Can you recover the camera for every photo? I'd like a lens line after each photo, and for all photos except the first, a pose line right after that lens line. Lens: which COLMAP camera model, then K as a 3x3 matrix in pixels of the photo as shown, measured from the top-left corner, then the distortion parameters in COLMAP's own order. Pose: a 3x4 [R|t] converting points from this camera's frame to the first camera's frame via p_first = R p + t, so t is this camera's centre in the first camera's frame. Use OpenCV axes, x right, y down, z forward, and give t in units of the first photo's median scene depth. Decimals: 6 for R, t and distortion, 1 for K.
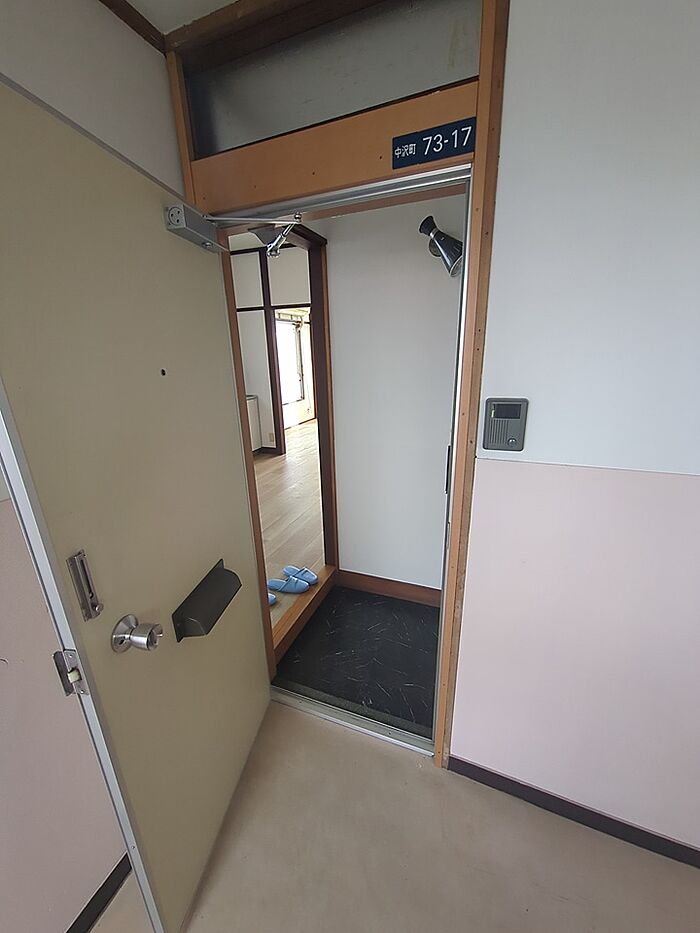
lens RADIAL K [[369.8, 0, 348.8], [0, 369.8, 466.4], [0, 0, 1]] dist [0.002828, 0.001193]
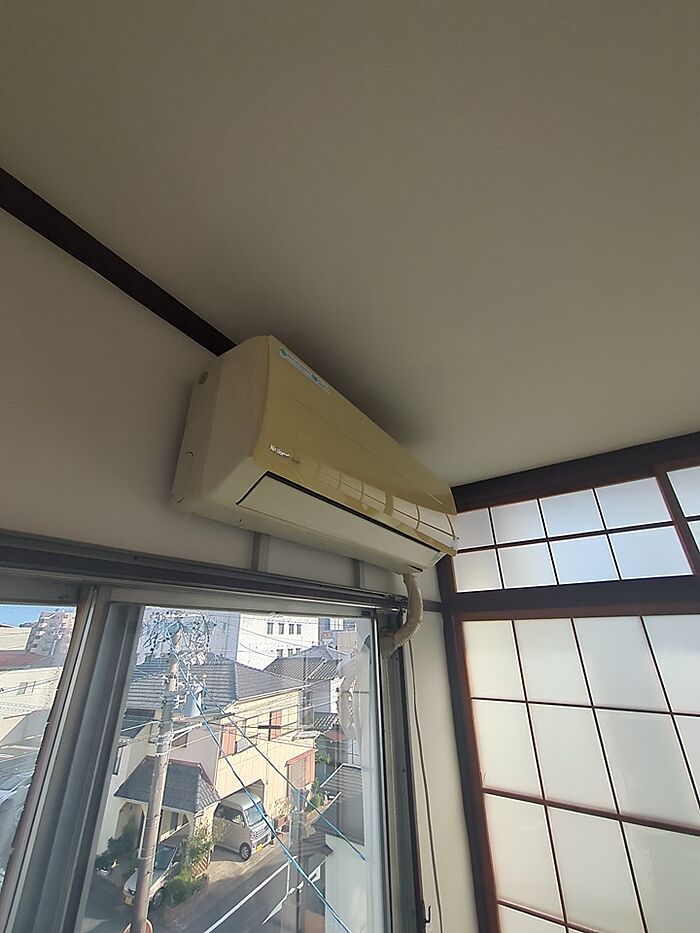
lens RADIAL K [[369.8, 0, 346.4], [0, 369.8, 471.4], [0, 0, 1]] dist [0.002828, 0.001193]
pose [[0.978231, -0.073712, -0.193987, -0.165091], [-0.072739, 0.753685, -0.653198, -0.441821], [0.194354, 0.653089, 0.731917, 1.140075]]
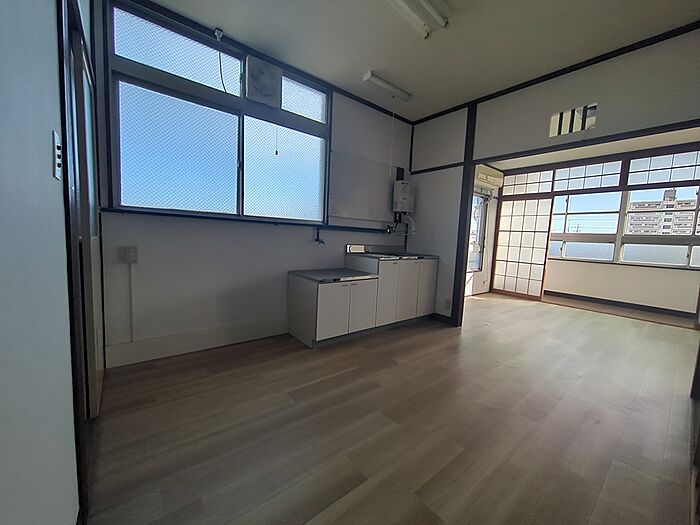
lens RADIAL K [[277.4, 0, 352.2], [0, 277.4, 262.1], [0, 0, 1]] dist [0.002828, 0.001193]
pose [[0.872629, 0.113467, -0.475020, -0.107257], [-0.213601, 0.963348, -0.162280, -0.020350], [0.439196, 0.243075, 0.864882, 0.318610]]
